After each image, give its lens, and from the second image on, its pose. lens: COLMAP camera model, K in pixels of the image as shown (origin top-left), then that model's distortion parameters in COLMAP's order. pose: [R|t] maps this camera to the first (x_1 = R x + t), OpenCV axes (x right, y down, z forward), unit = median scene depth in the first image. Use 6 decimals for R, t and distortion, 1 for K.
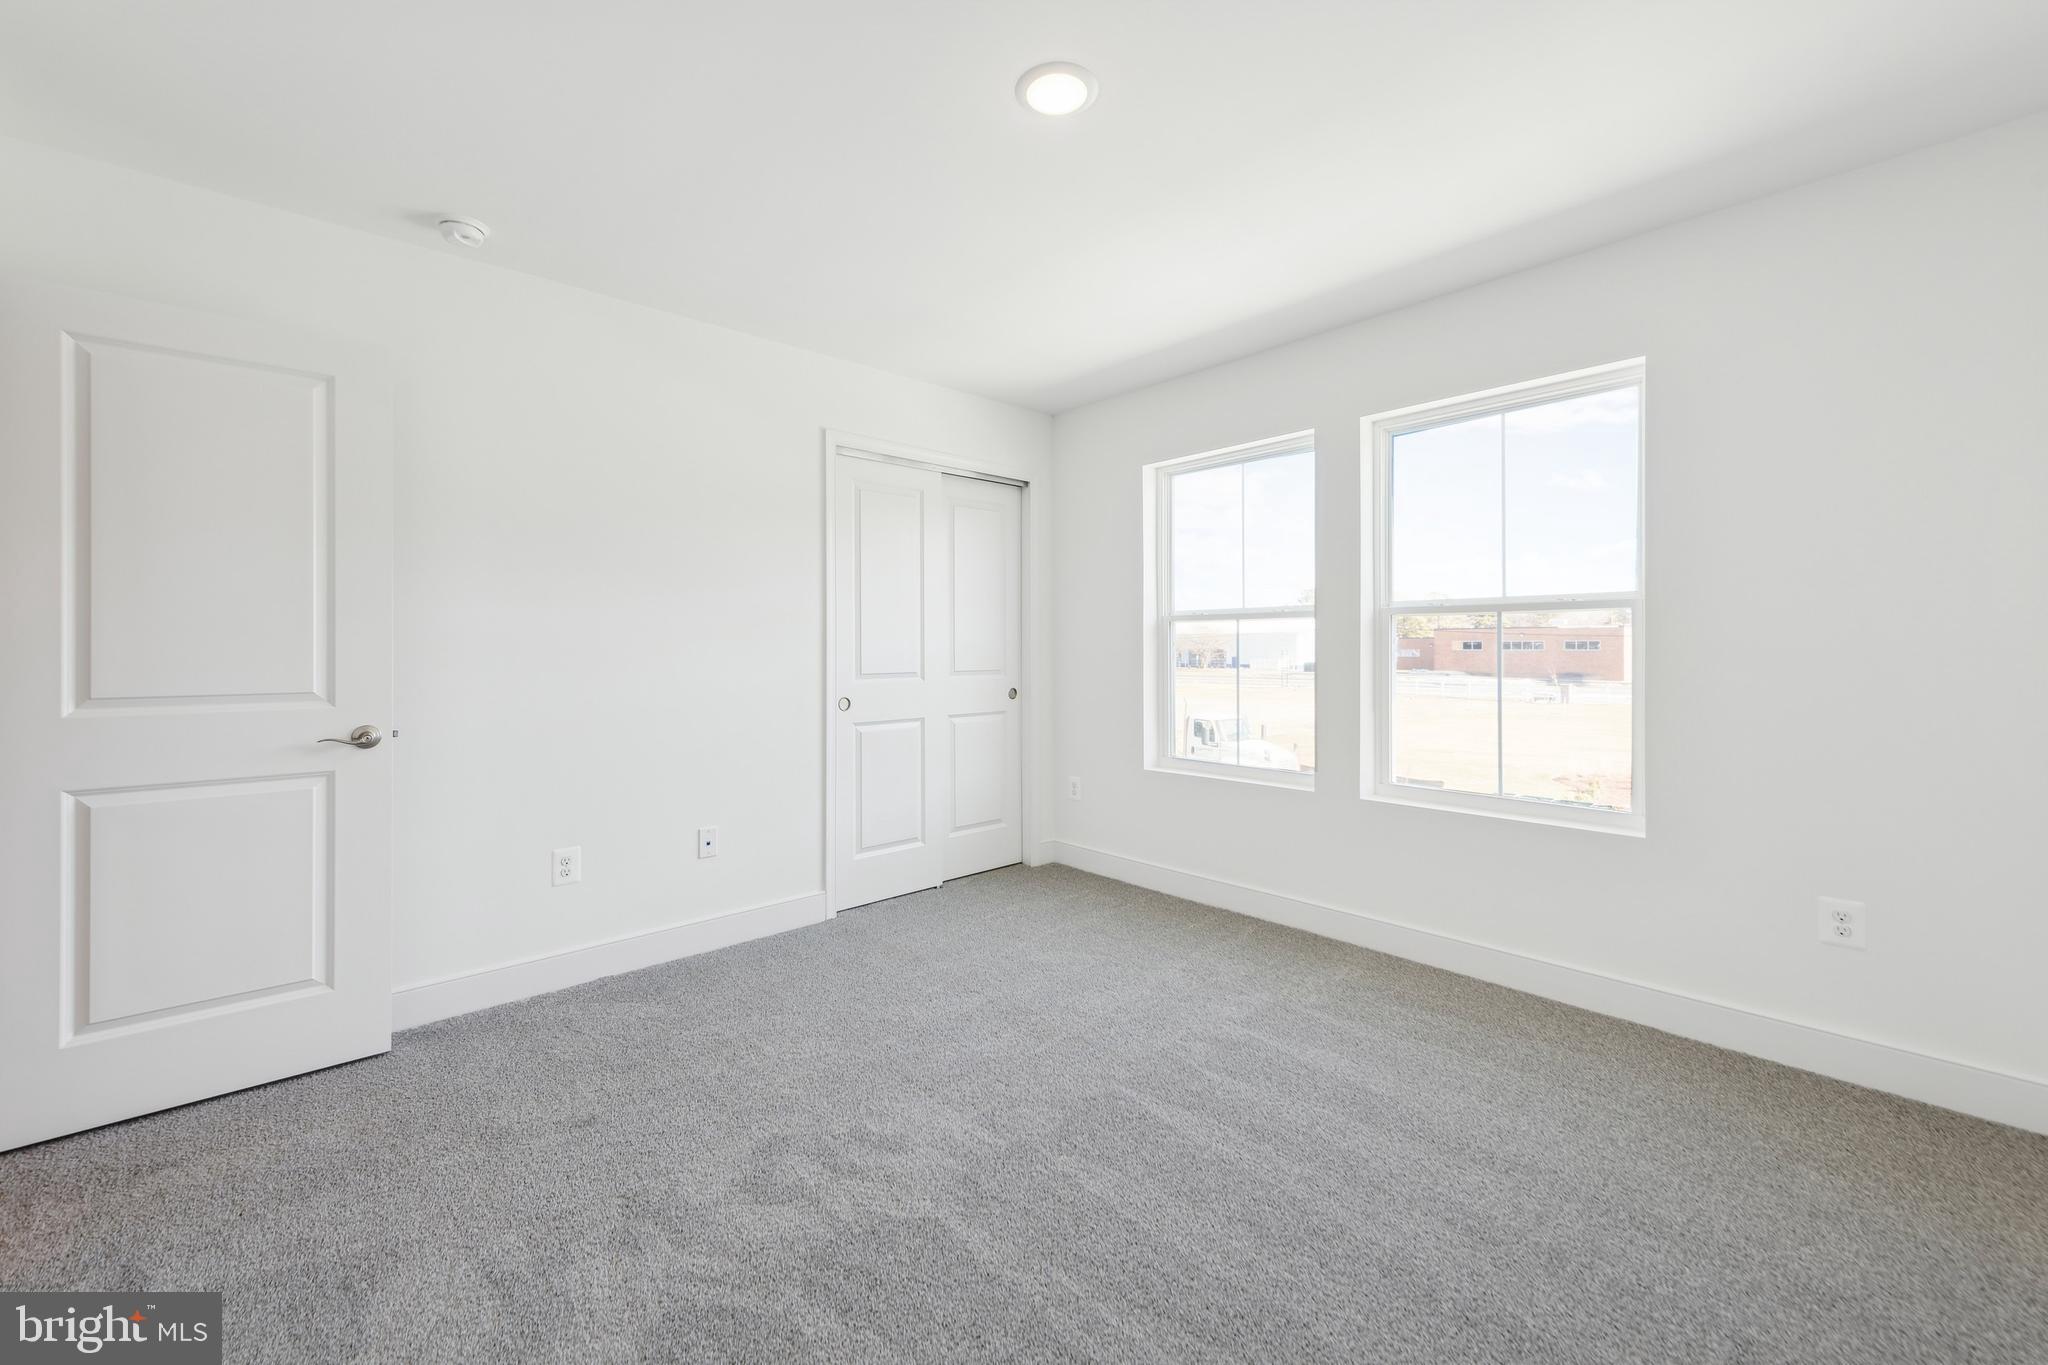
lens RADIAL K [[825.2, 0, 1020.8], [0, 825.2, 645.4], [0, 0, 1]] dist [0.022573, -0.000012]
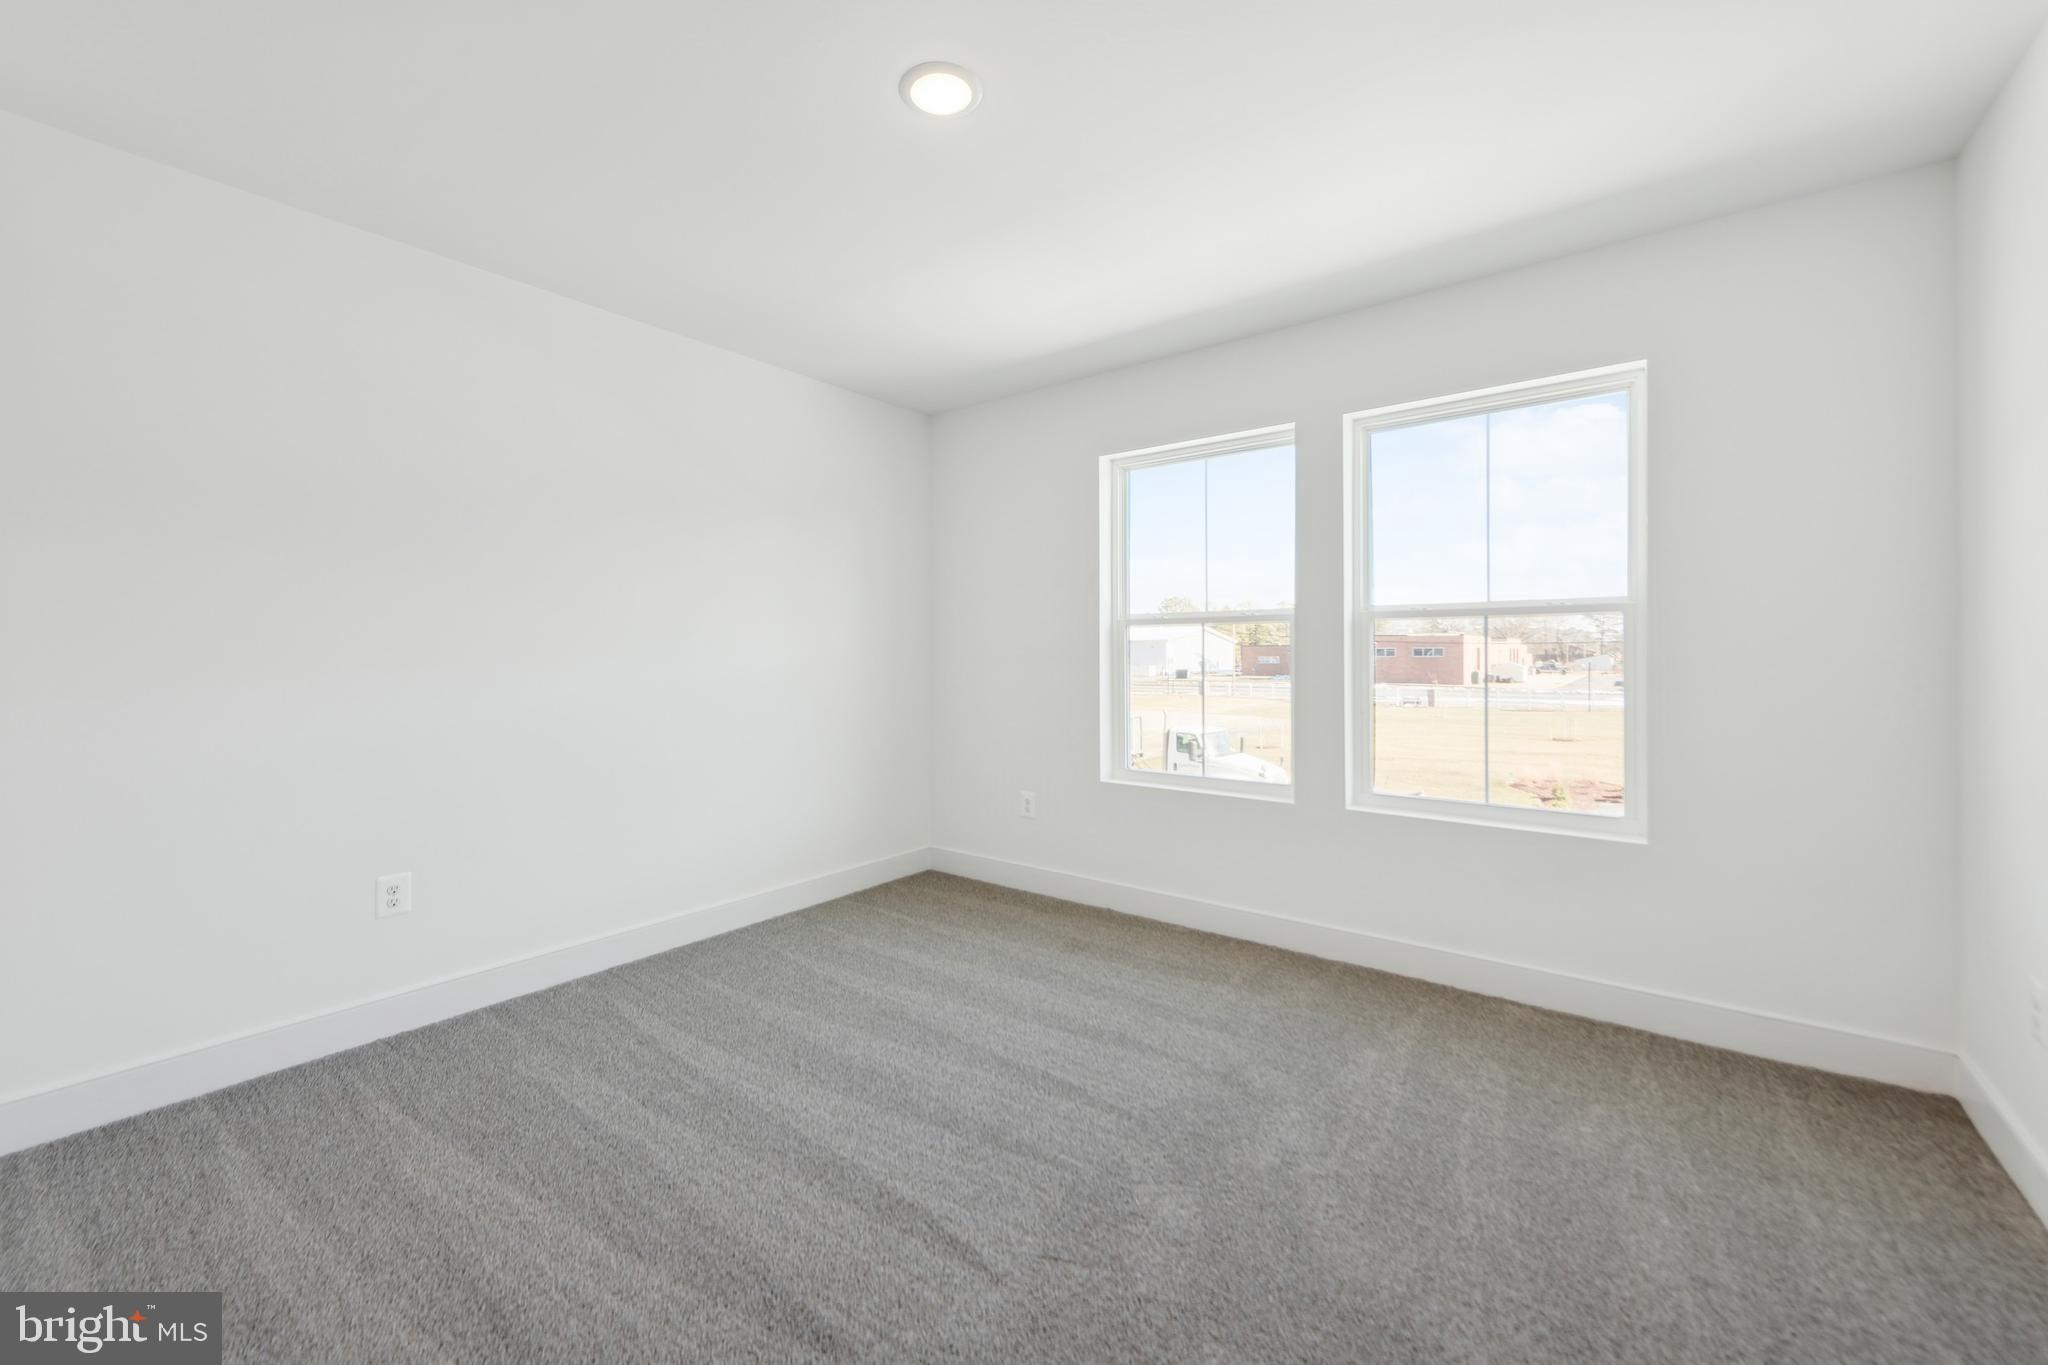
lens RADIAL K [[823.2, 0, 1025.5], [0, 823.2, 658.6], [0, 0, 1]] dist [-0.000728, -0.000075]
pose [[0.982620, -0.001784, 0.185621, -0.122394], [0.000458, 0.999974, 0.007185, 0.000930], [-0.185629, -0.006975, 0.982595, 0.134911]]
